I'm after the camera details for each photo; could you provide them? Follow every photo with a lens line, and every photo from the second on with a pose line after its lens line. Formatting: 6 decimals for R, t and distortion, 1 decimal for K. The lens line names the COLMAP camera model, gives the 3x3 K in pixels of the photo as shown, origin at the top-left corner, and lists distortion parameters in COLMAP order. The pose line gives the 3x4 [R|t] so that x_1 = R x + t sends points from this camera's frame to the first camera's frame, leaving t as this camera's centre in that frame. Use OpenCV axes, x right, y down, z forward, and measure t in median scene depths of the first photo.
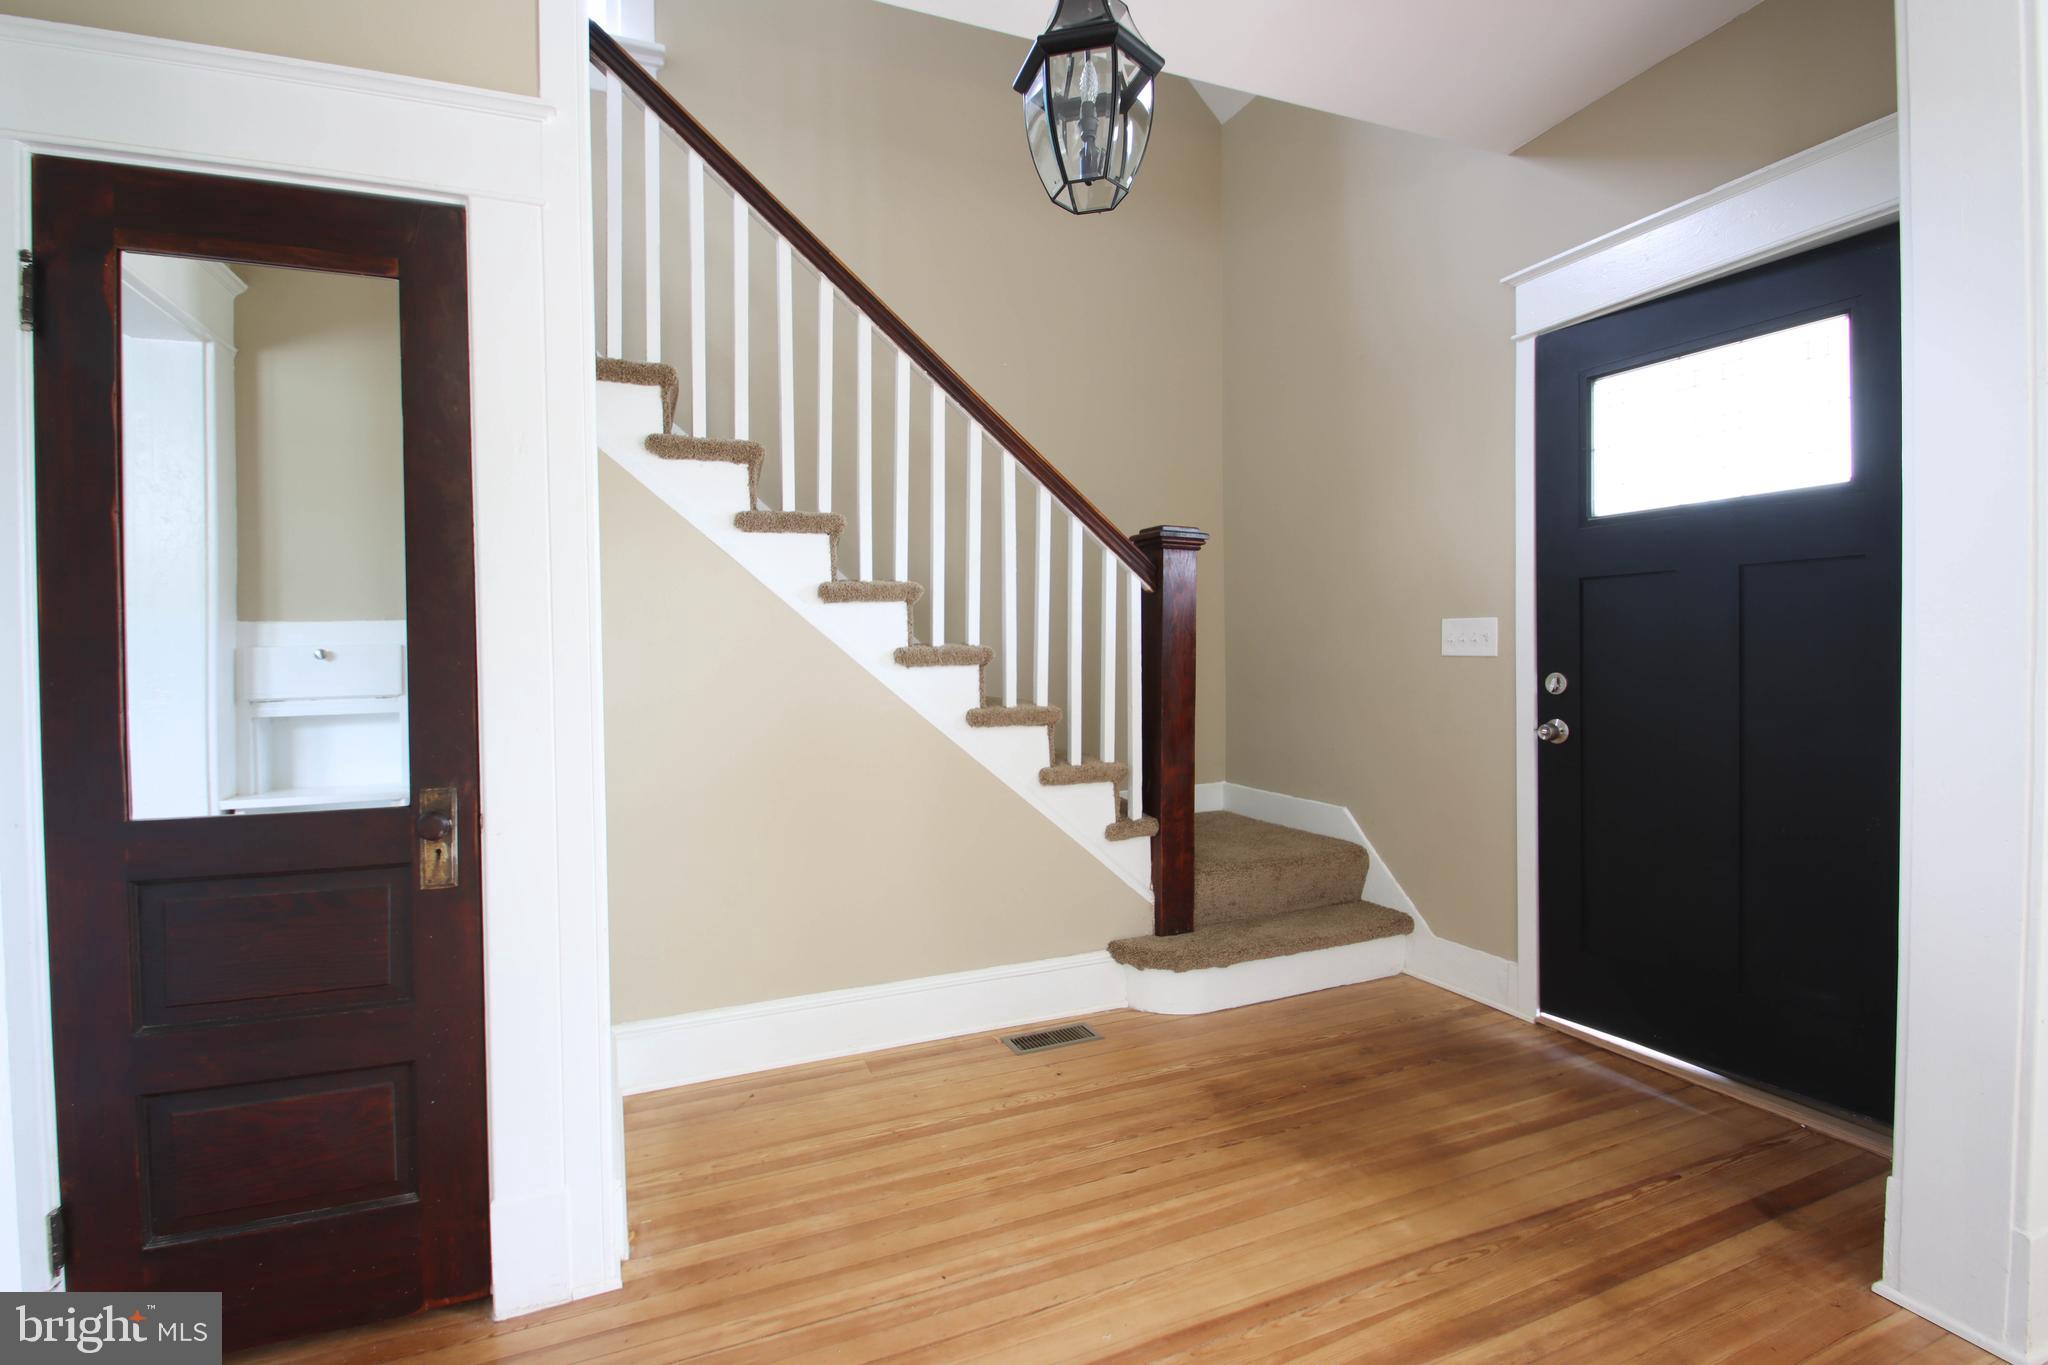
lens RADIAL K [[956.5, 0, 991.7], [0, 956.5, 687.7], [0, 0, 1]] dist [0.003320, -0.008685]
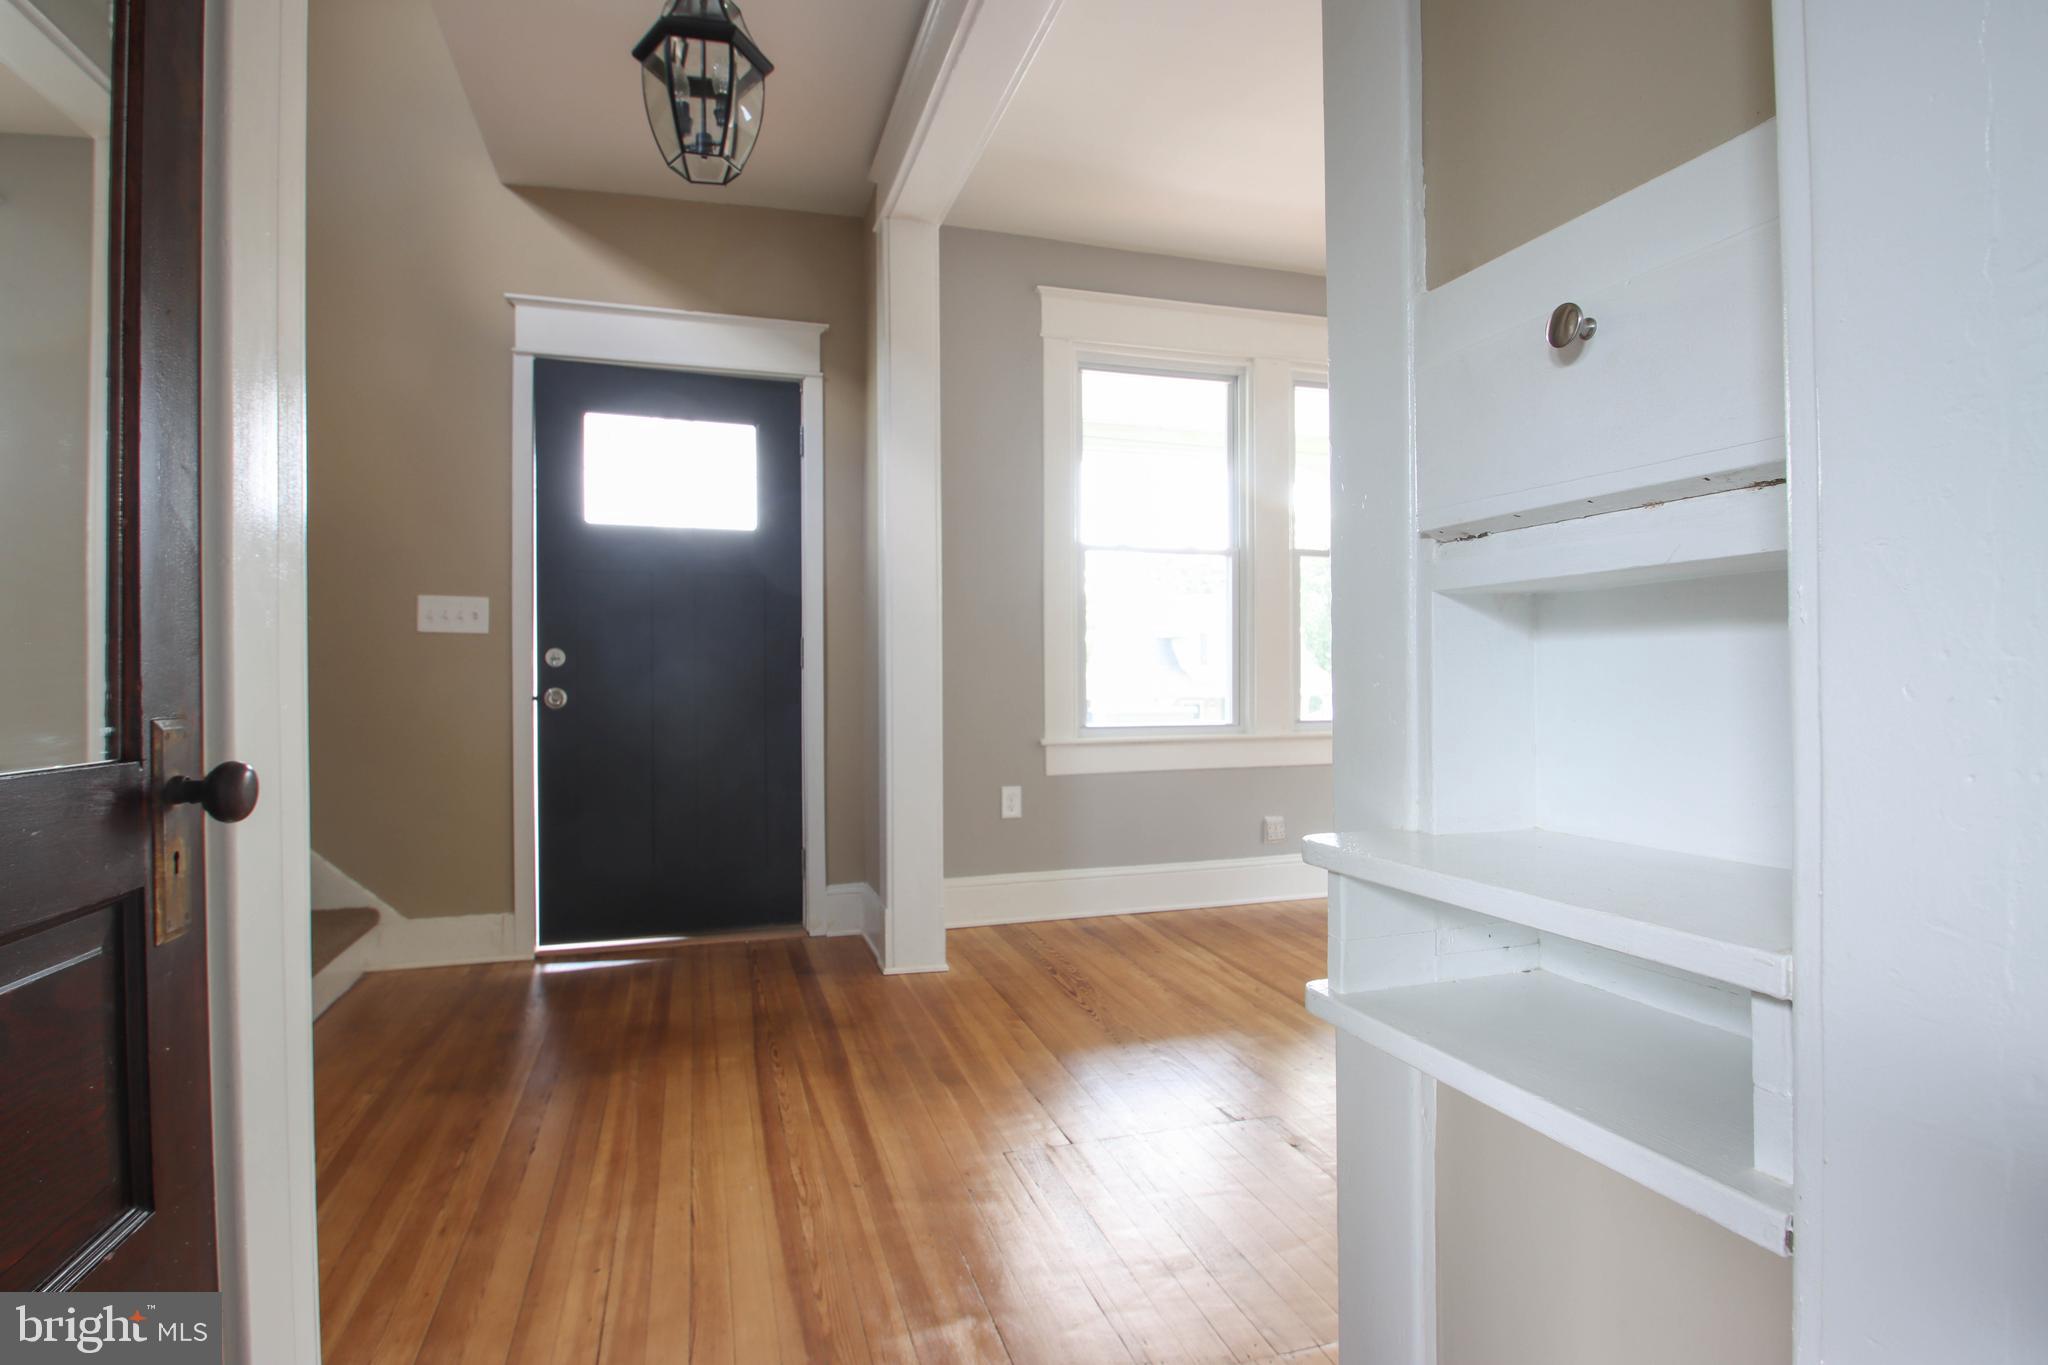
lens RADIAL K [[1043.7, 0, 1028.5], [0, 1043.7, 696.3], [0, 0, 1]] dist [-0.002065, 0.000053]
pose [[0.058352, 0.002504, 0.998293, -0.864005], [0.030281, 0.999532, -0.004277, 0.086897], [-0.997837, 0.030478, 0.058249, 0.457964]]
